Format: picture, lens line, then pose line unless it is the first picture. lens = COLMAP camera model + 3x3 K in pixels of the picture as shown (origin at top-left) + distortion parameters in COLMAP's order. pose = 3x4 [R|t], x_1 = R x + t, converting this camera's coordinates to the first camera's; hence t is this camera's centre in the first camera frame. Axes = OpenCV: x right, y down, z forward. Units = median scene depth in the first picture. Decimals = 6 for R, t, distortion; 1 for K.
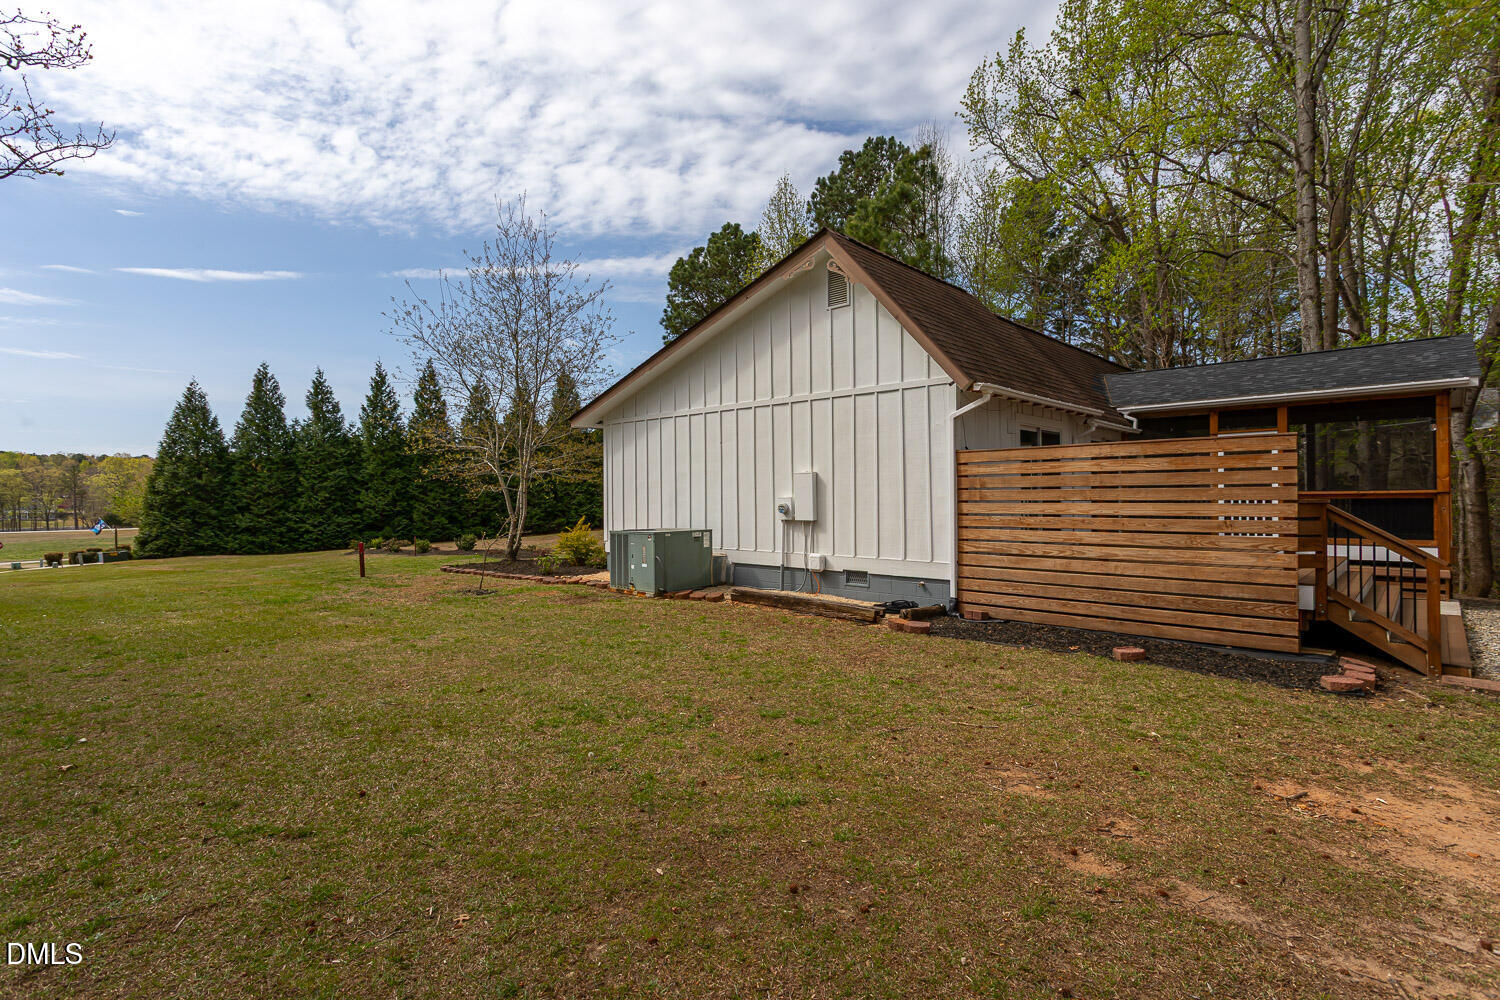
lens RADIAL K [[713.6, 0, 750.0], [0, 713.6, 500.0], [0, 0, 1]] dist [0.000158, -0.000648]
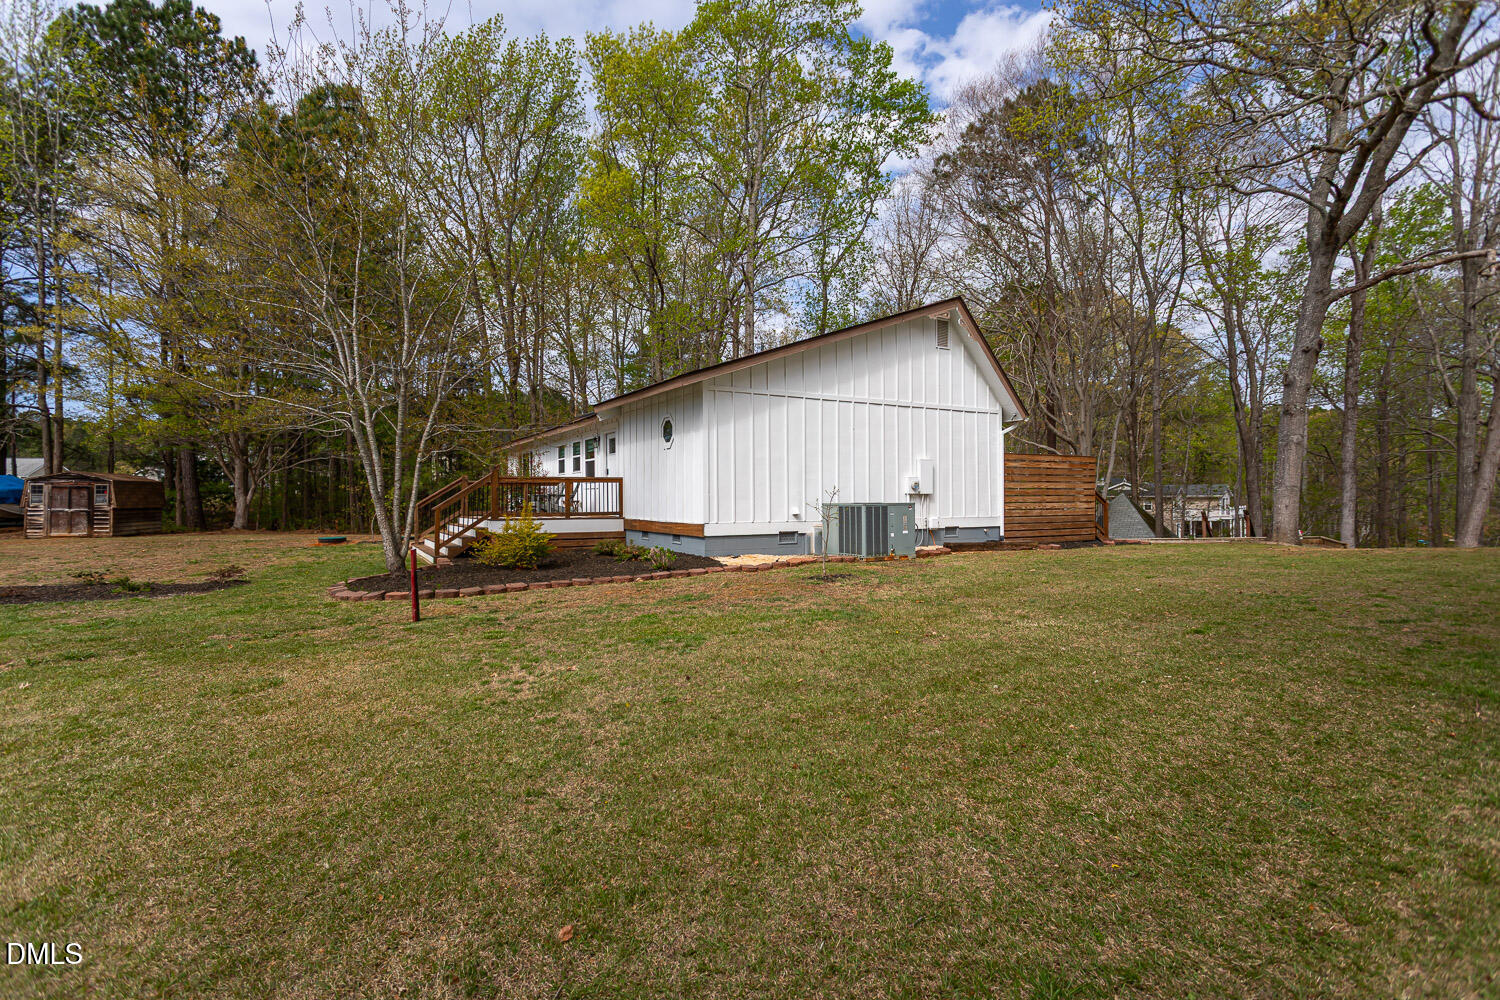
lens RADIAL K [[713.6, 0, 750.0], [0, 713.6, 500.0], [0, 0, 1]] dist [0.000158, -0.000648]
pose [[0.281269, 0.003325, 0.959623, -2.170729], [0.006929, 0.999961, -0.005496, 0.074302], [-0.959604, 0.008195, 0.281235, 1.515944]]
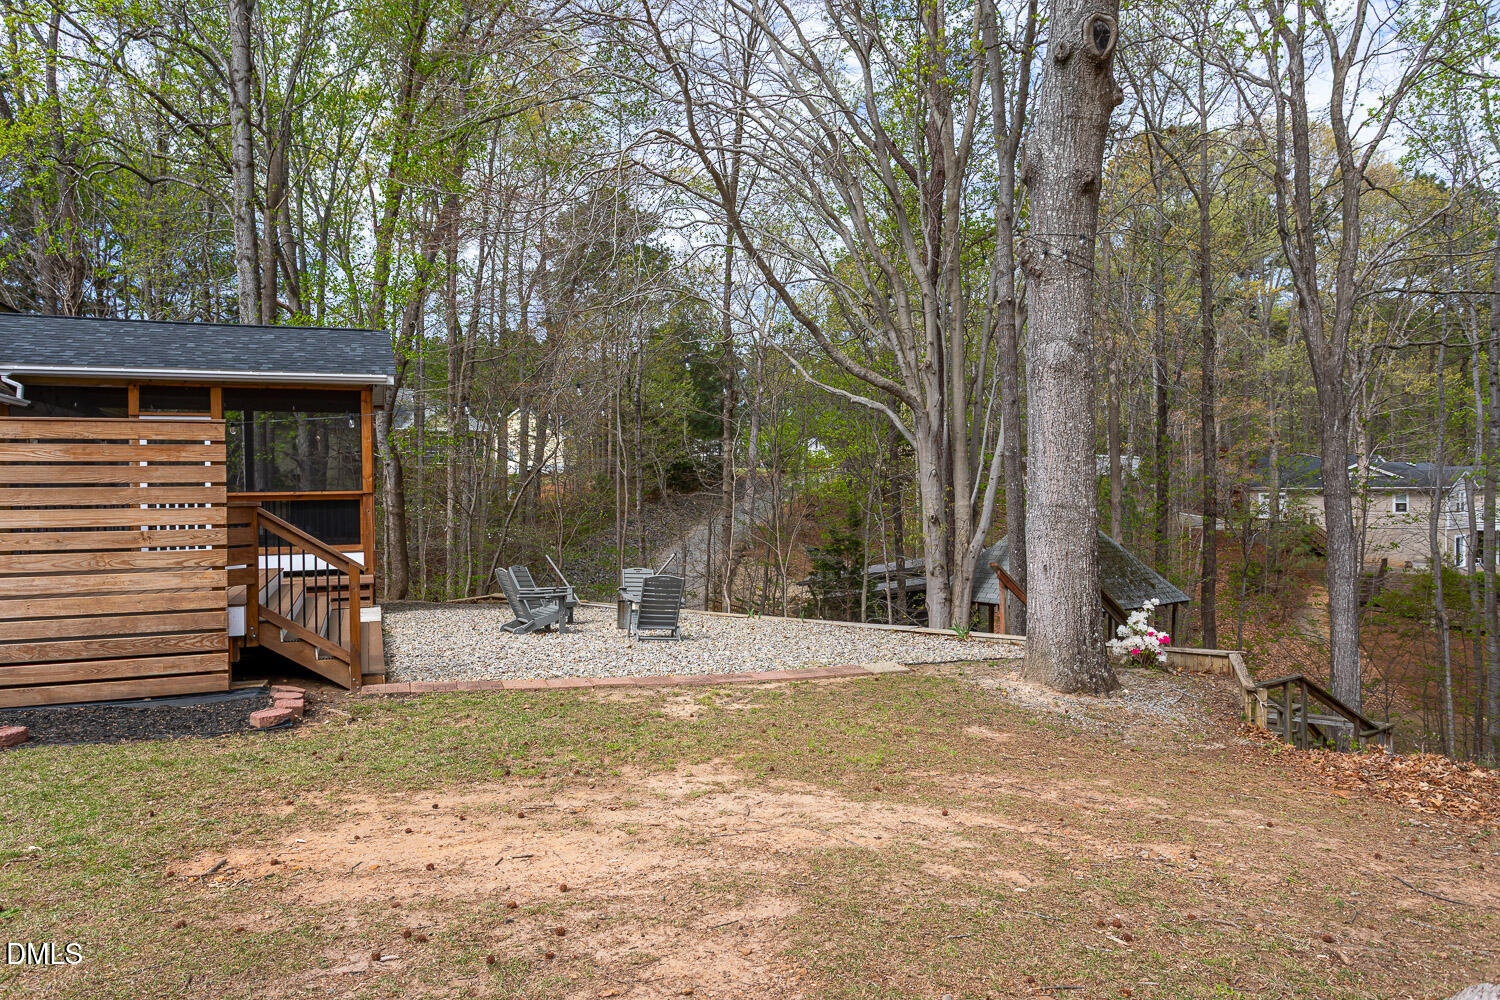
lens RADIAL K [[971.8, 0, 750.0], [0, 971.8, 500.0], [0, 0, 1]] dist [-0.004775, -0.001511]
pose [[0.428542, -0.007678, 0.903489, 0.020496], [0.011155, 0.999933, 0.003206, -0.000238], [-0.903453, 0.008704, 0.428599, -0.015541]]
